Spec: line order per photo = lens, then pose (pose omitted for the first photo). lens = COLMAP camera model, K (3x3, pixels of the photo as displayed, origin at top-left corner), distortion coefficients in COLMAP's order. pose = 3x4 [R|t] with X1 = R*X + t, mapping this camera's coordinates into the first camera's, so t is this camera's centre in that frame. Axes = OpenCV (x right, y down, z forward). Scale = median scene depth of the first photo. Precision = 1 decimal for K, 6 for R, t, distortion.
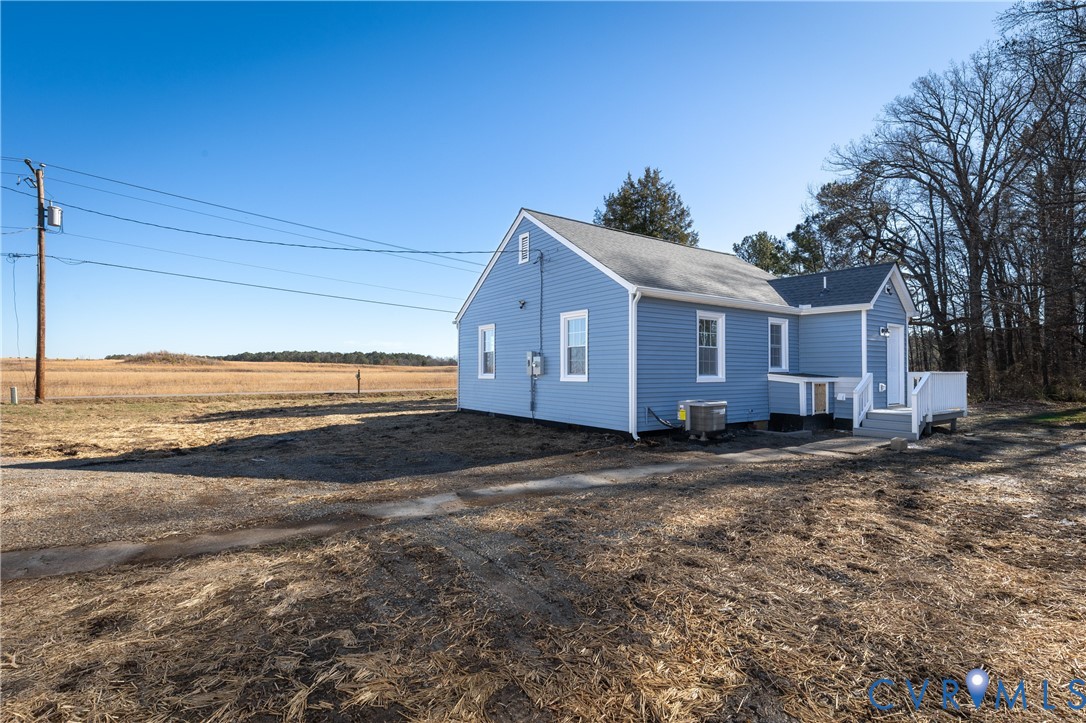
lens RADIAL K [[493.6, 0, 551.7], [0, 493.6, 365.8], [0, 0, 1]] dist [-0.000373, -0.000031]
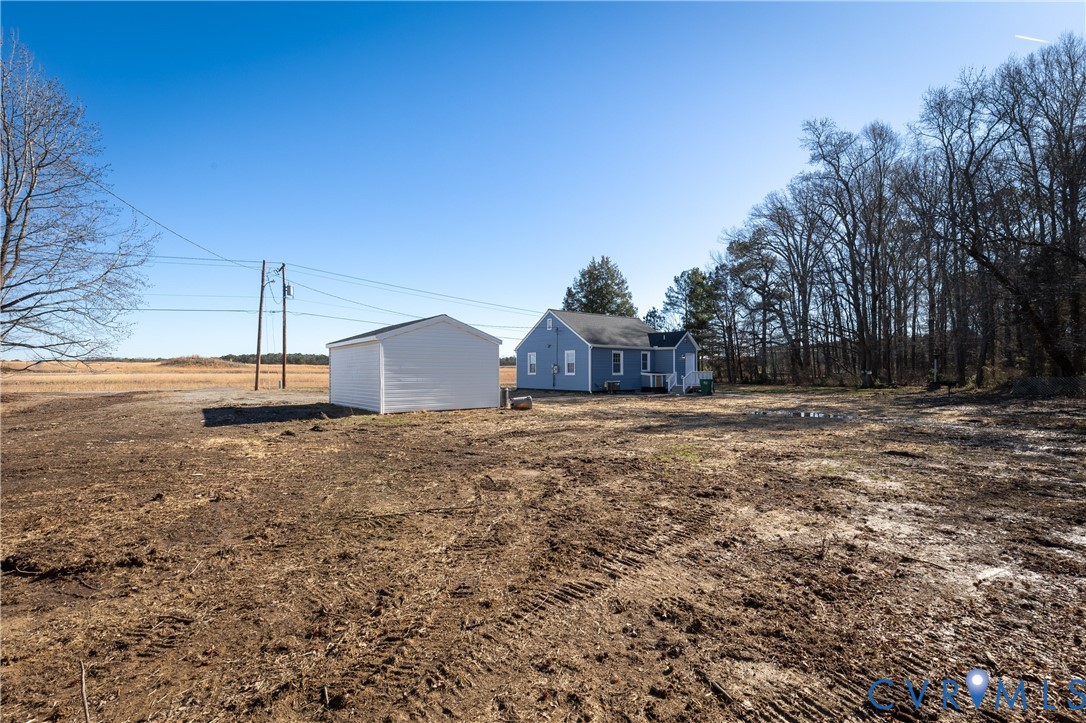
lens RADIAL K [[493.6, 0, 551.7], [0, 493.6, 365.8], [0, 0, 1]] dist [-0.000373, -0.000031]
pose [[0.998546, -0.001926, 0.053879, -0.151455], [0.002016, 0.999997, -0.001616, -0.012372], [-0.053876, 0.001722, 0.998546, -1.303298]]
